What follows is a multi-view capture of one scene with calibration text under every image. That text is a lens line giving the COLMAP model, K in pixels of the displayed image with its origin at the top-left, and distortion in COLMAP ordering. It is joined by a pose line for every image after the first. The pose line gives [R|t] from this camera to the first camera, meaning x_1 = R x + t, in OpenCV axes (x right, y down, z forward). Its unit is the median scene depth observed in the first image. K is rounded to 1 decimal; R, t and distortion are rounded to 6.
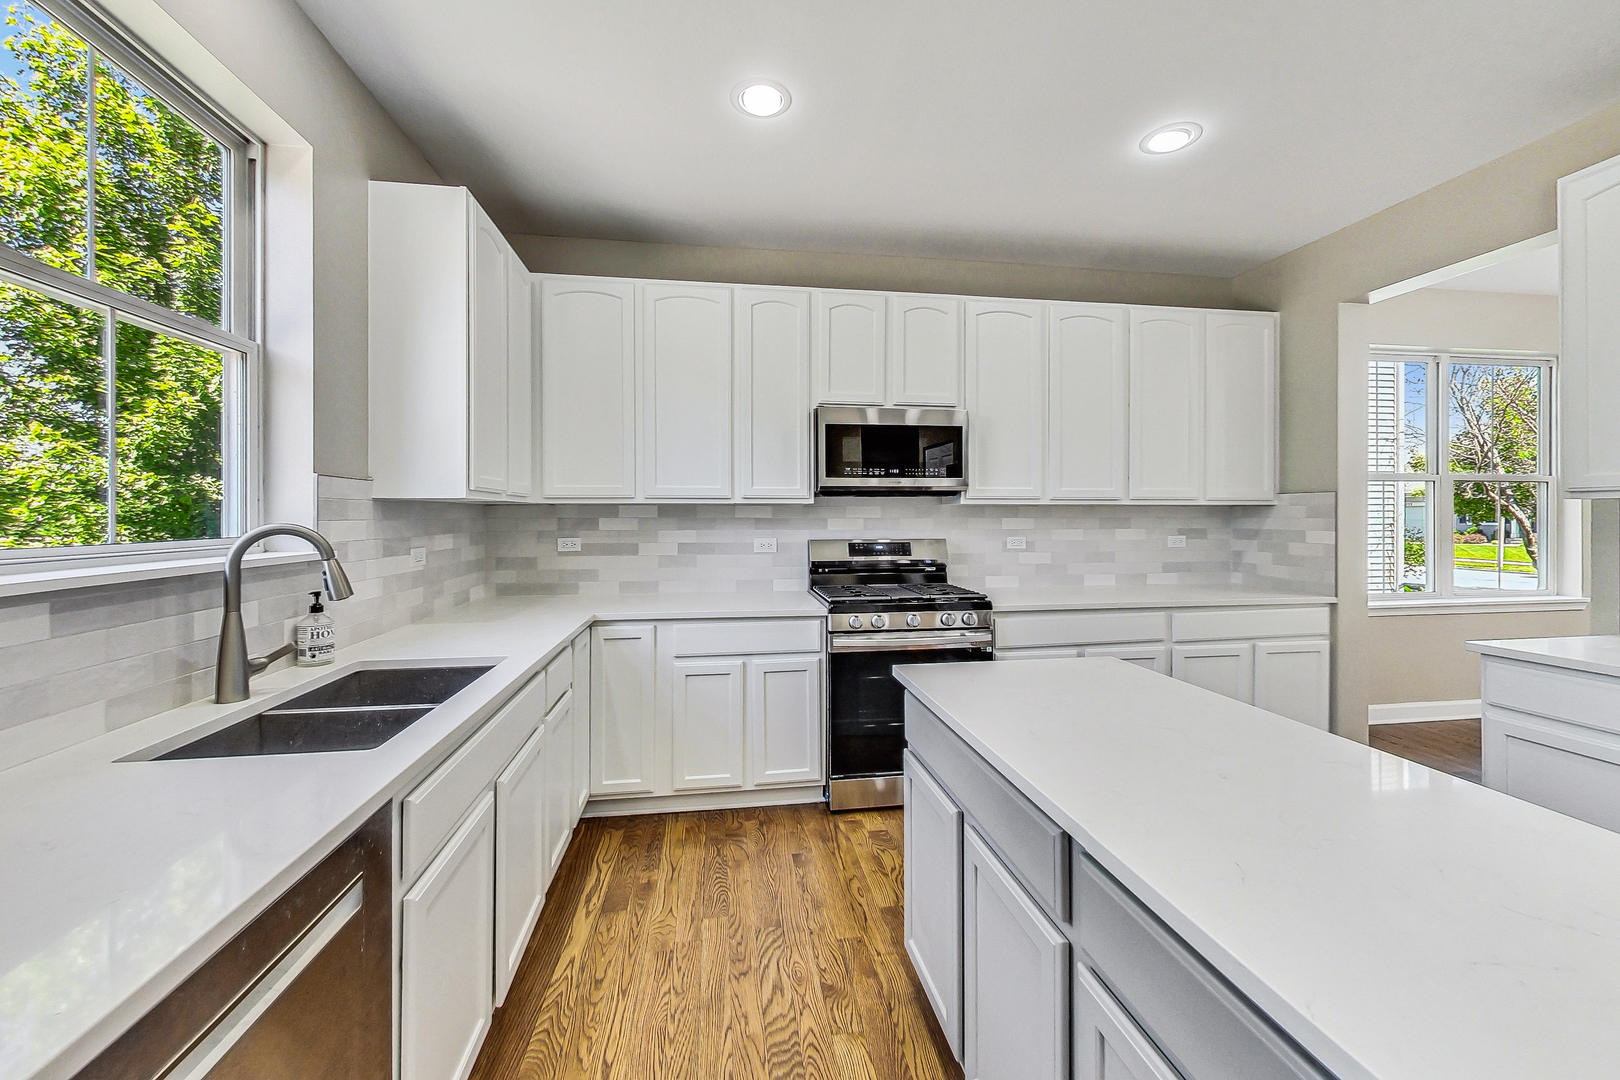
lens RADIAL K [[631.1, 0, 812.3], [0, 631.1, 514.3], [0, 0, 1]] dist [-0.000338, -0.000022]
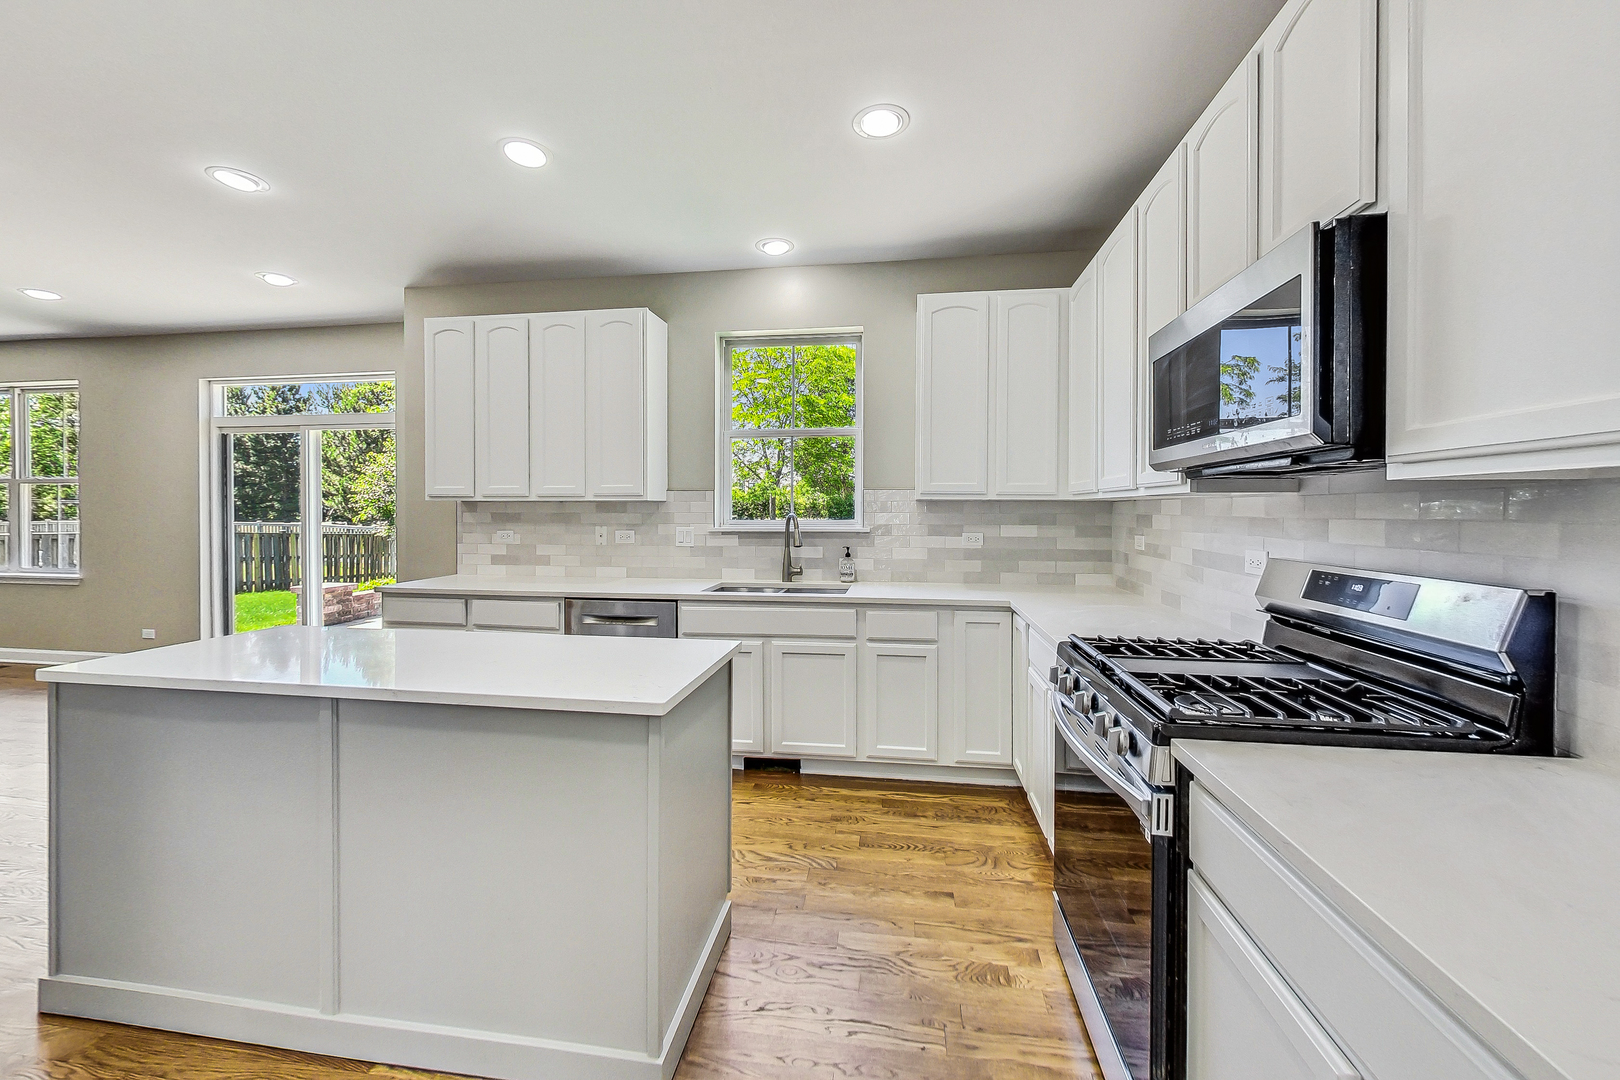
lens RADIAL K [[631.1, 0, 812.3], [0, 631.1, 514.3], [0, 0, 1]] dist [-0.000338, -0.000022]
pose [[-0.291428, 0.006476, -0.956571, 0.931255], [-0.003761, 0.999962, 0.007915, 0.000716], [0.956585, 0.005904, -0.291393, 1.141029]]
